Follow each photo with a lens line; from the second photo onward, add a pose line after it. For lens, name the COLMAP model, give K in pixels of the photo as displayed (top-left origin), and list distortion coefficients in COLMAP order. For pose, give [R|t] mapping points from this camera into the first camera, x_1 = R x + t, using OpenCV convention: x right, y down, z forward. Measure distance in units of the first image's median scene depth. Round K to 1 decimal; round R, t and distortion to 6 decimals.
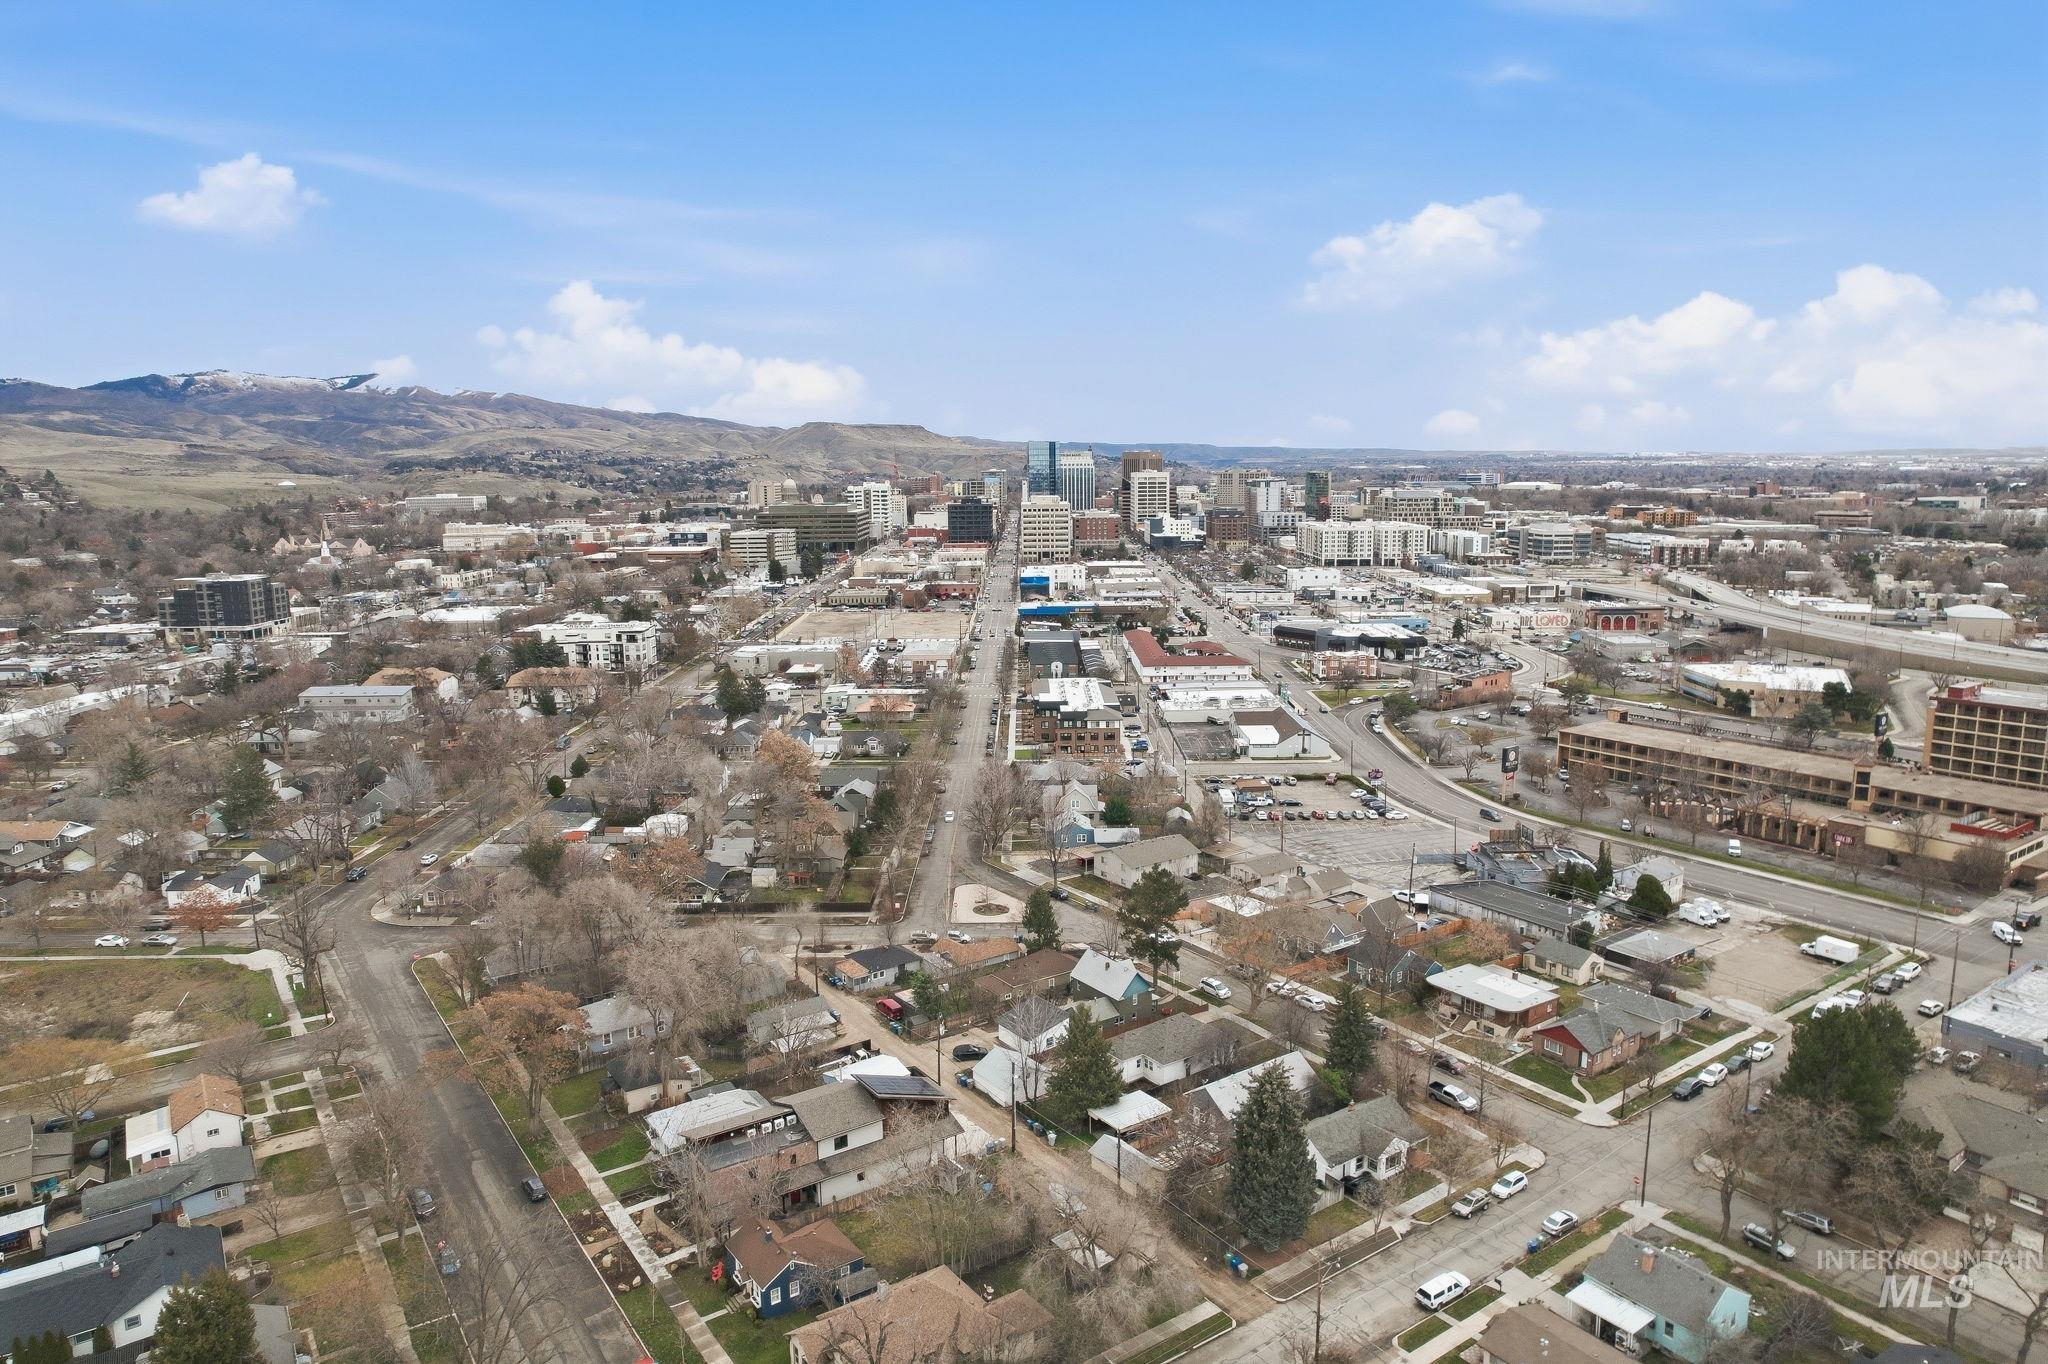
lens RADIAL K [[1301.5, 0, 1029.7], [0, 1301.5, 678.4], [0, 0, 1]] dist [-0.067651, 0.049228]
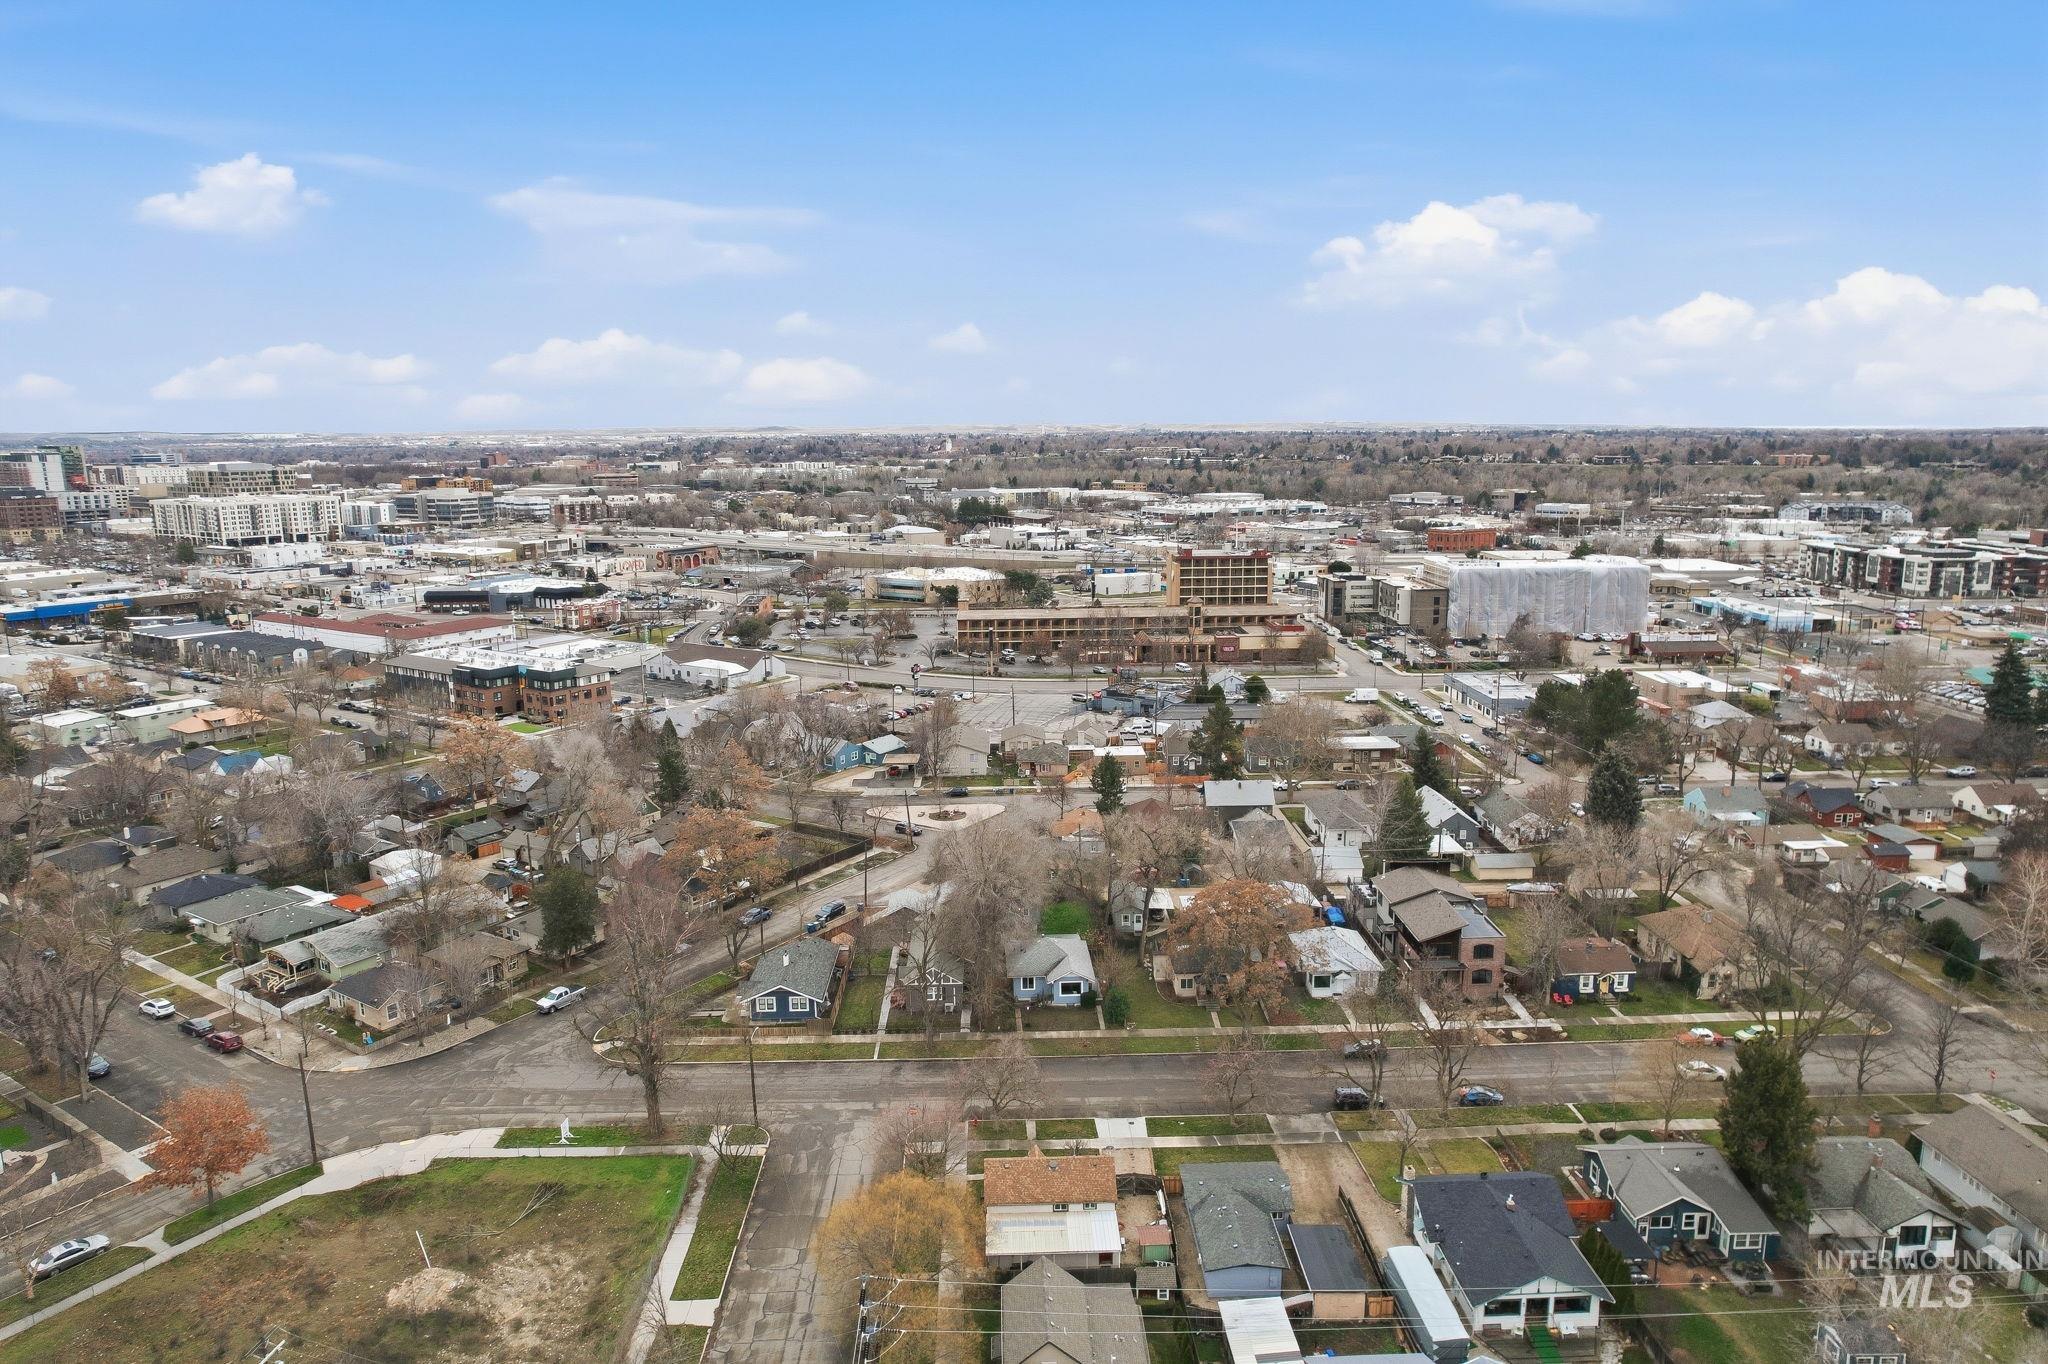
lens RADIAL K [[1301.5, 0, 1017.4], [0, 1301.5, 724.2], [0, 0, 1]] dist [-0.067651, 0.049228]
pose [[0.557864, -0.176664, 0.810912, -0.250803], [0.138074, 0.983221, 0.119215, 0.000004], [-0.818366, 0.045460, 0.572896, 0.125032]]
